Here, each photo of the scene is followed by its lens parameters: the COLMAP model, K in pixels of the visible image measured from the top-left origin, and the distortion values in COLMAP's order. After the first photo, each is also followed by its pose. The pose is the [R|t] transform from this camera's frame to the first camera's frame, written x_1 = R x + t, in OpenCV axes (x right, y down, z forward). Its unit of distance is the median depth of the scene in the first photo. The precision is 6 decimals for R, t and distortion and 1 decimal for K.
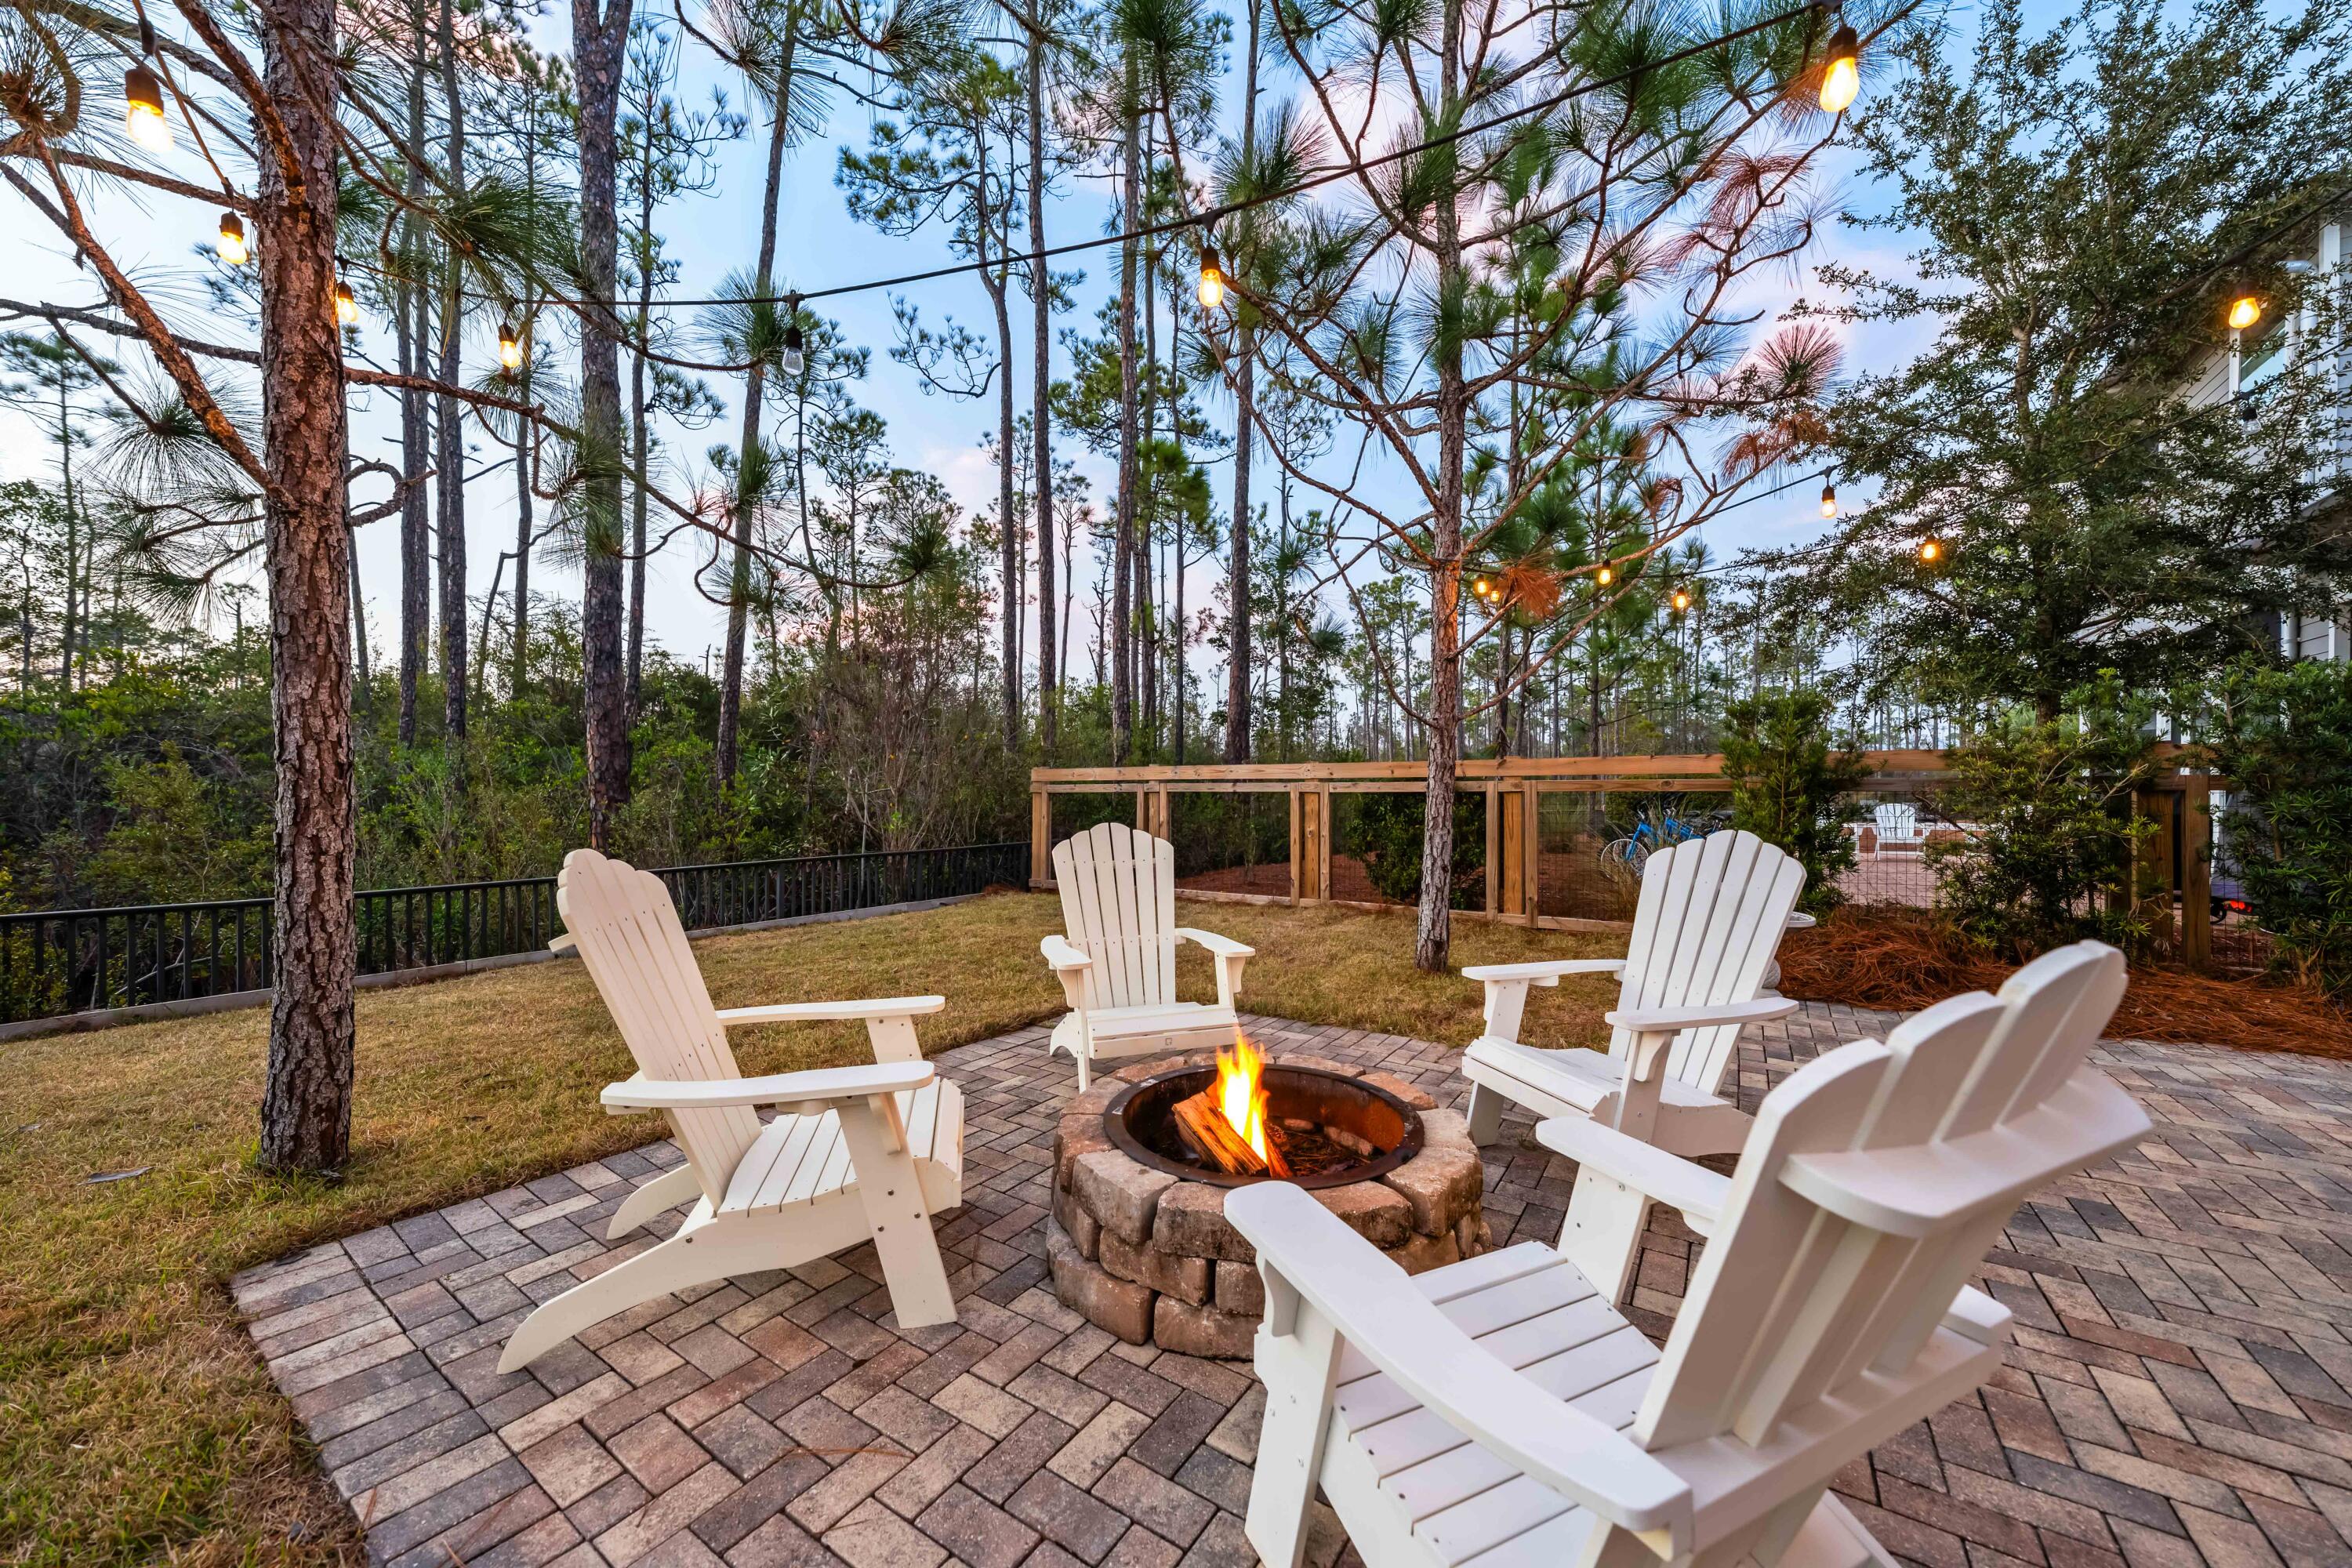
lens RADIAL K [[849.5, 0, 1168.8], [0, 849.5, 789.3], [0, 0, 1]] dist [-0.002100, 0.000262]
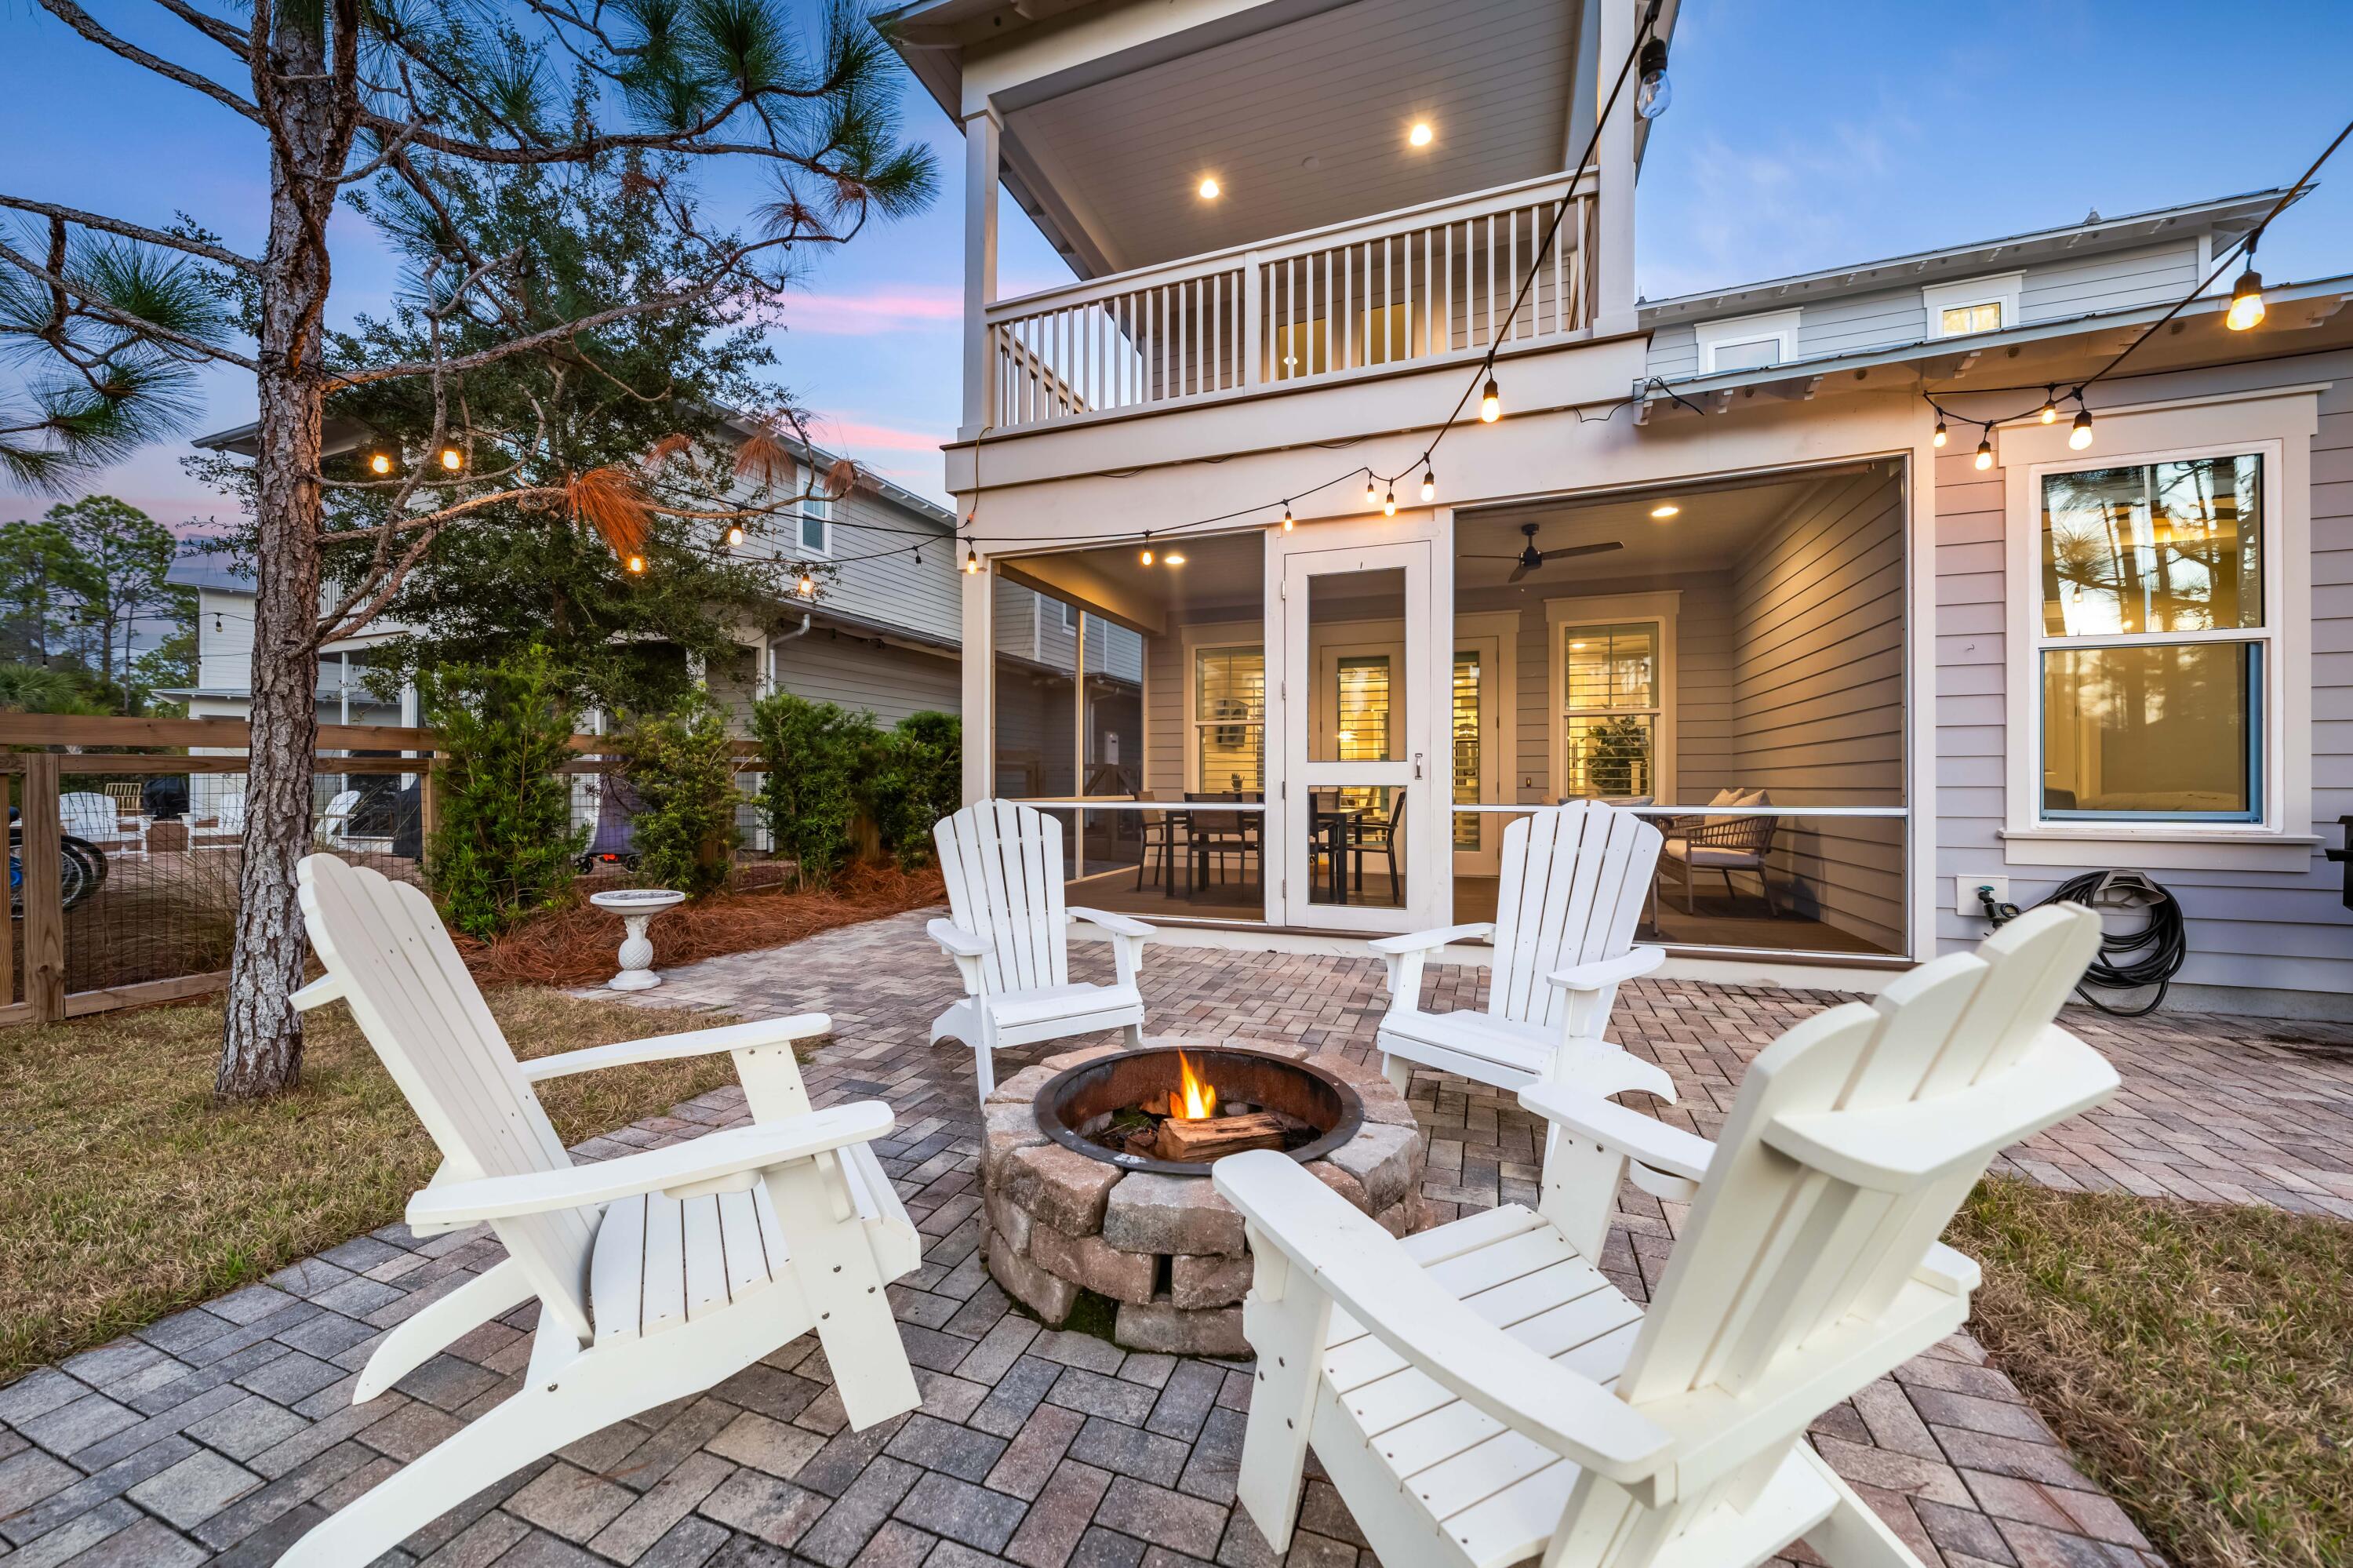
lens RADIAL K [[849.9, 0, 1178.7], [0, 849.9, 783.3], [0, 0, 1]] dist [-0.002100, 0.000262]
pose [[-0.229569, -0.009493, 0.973246, -0.712687], [0.001070, 0.999949, 0.010006, 0.010864], [-0.973292, 0.003338, -0.229547, 1.080607]]
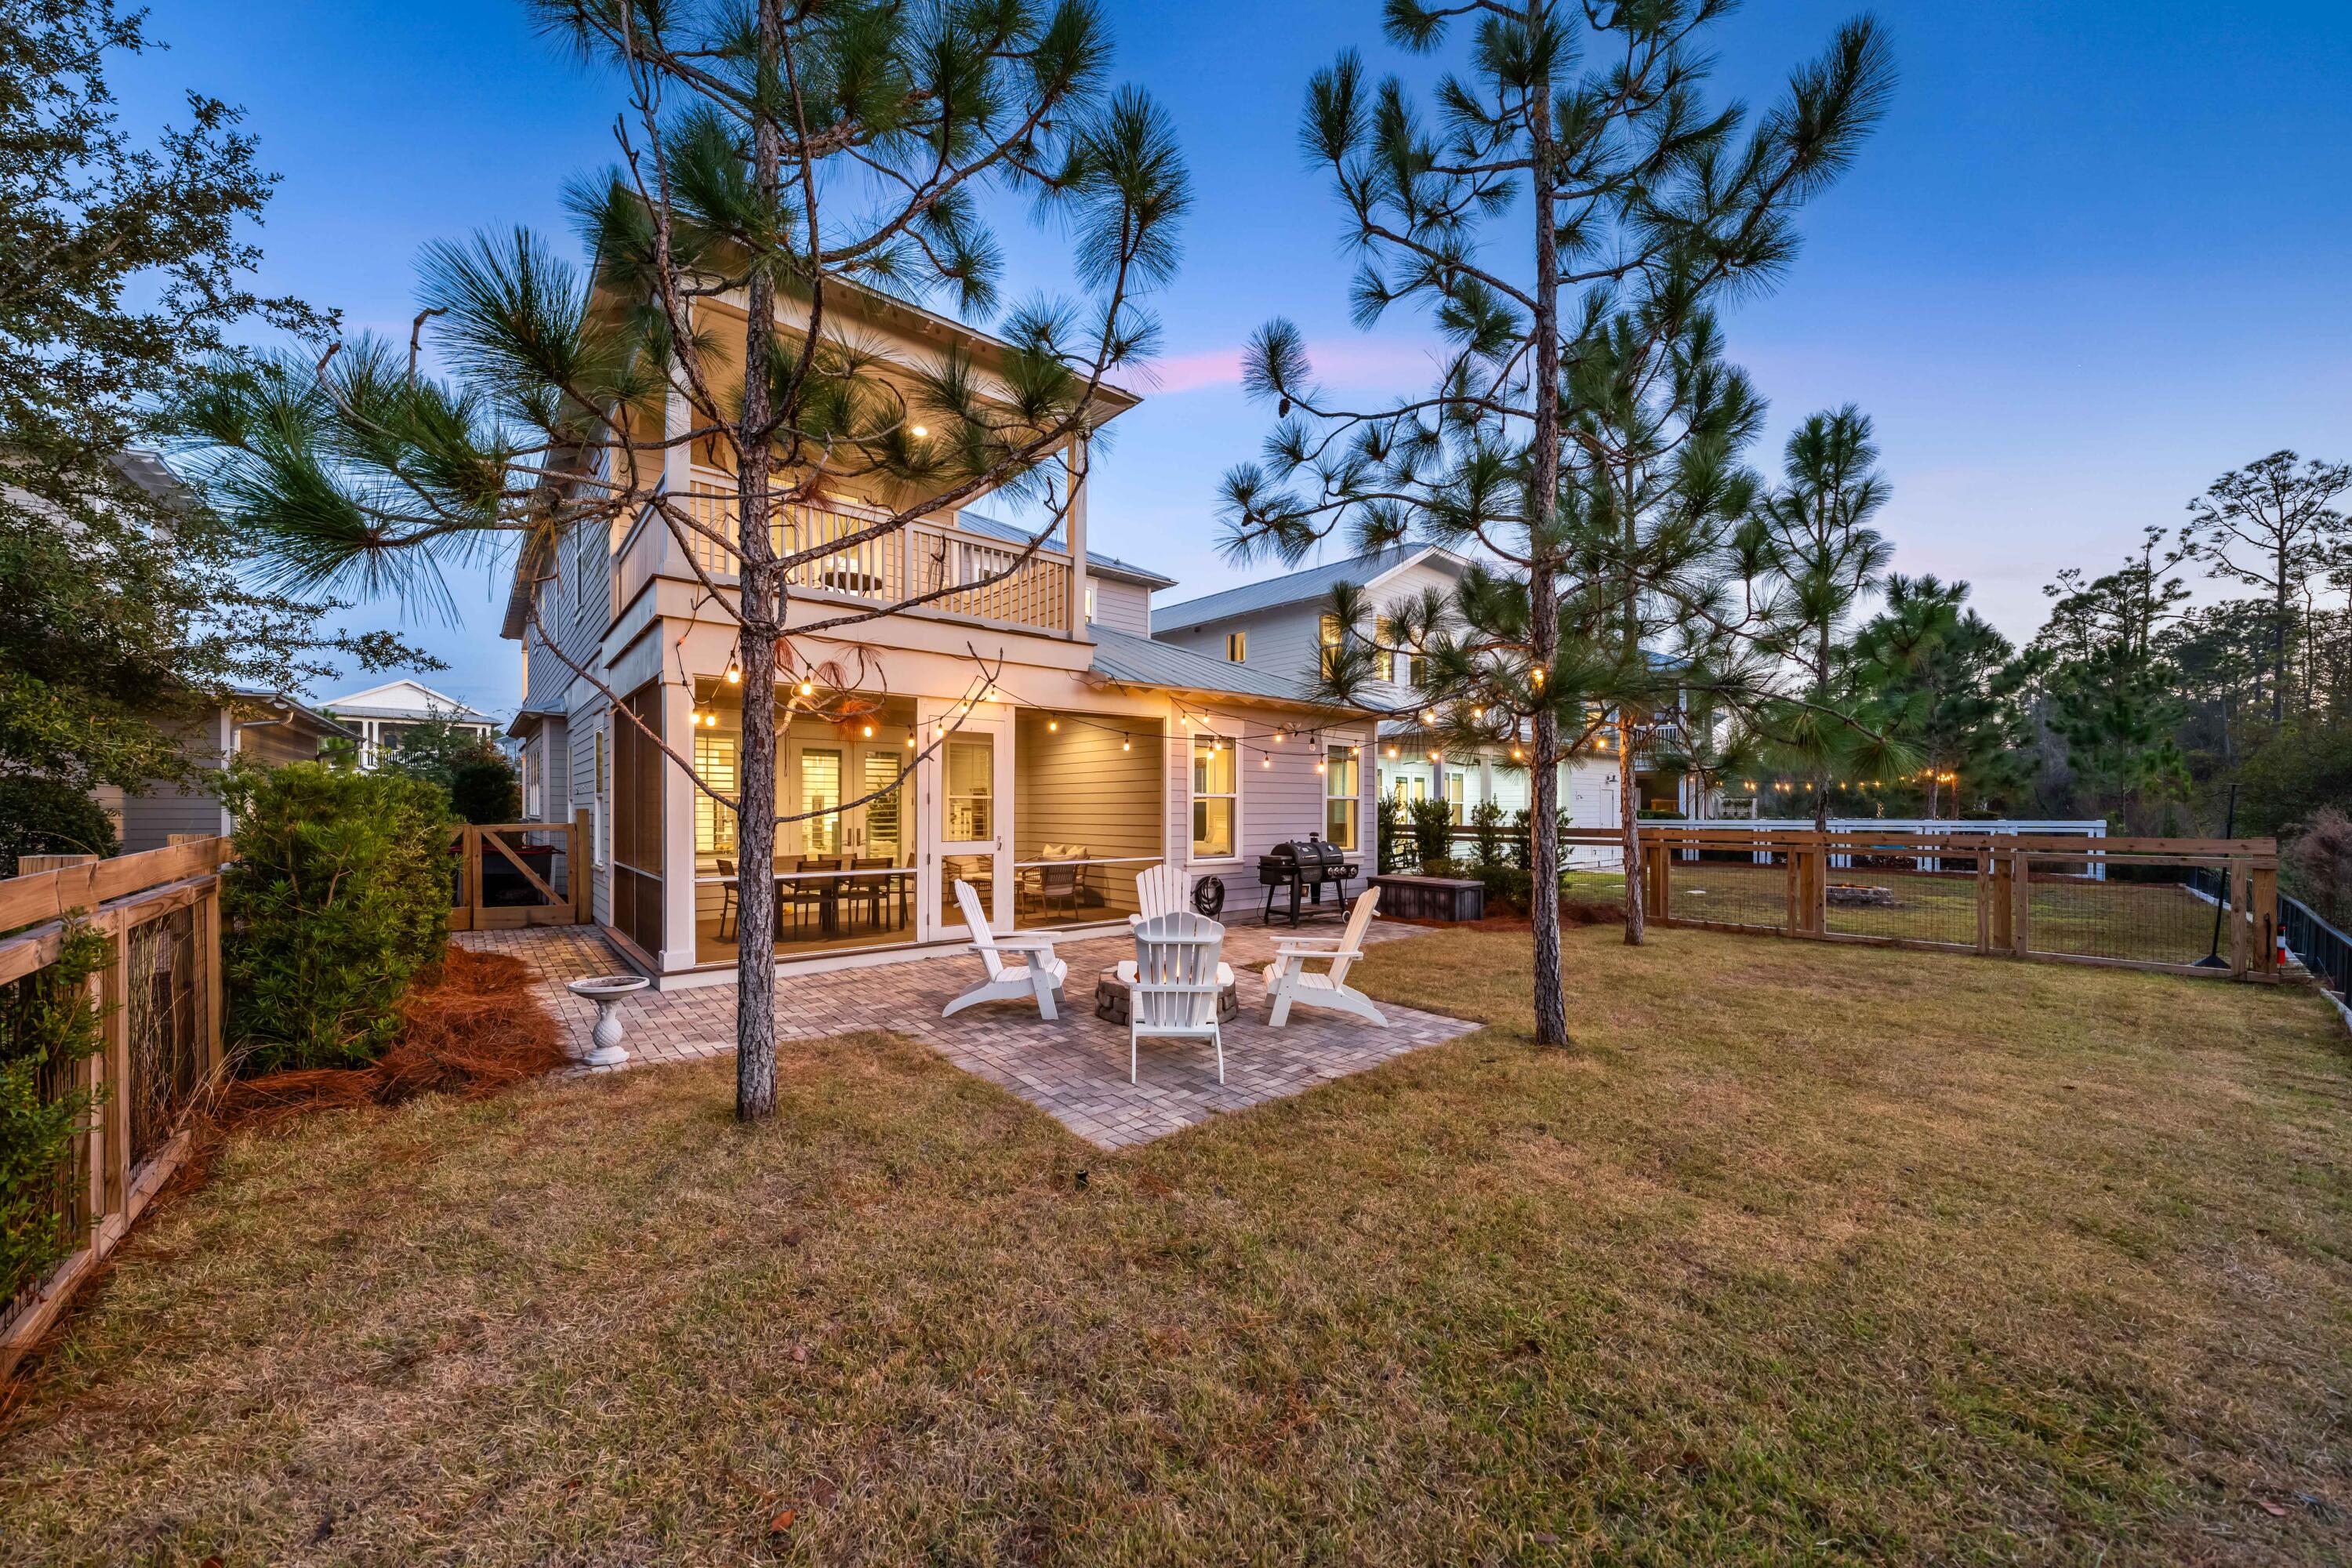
lens RADIAL K [[804.7, 0, 1184.2], [0, 804.7, 817.0], [0, 0, 1]] dist [-0.000299, -0.000092]
pose [[-0.964848, -0.017322, 0.262235, -0.585476], [-0.014370, 0.999810, 0.013171, -0.178110], [-0.262414, 0.008939, -0.964914, 3.214203]]
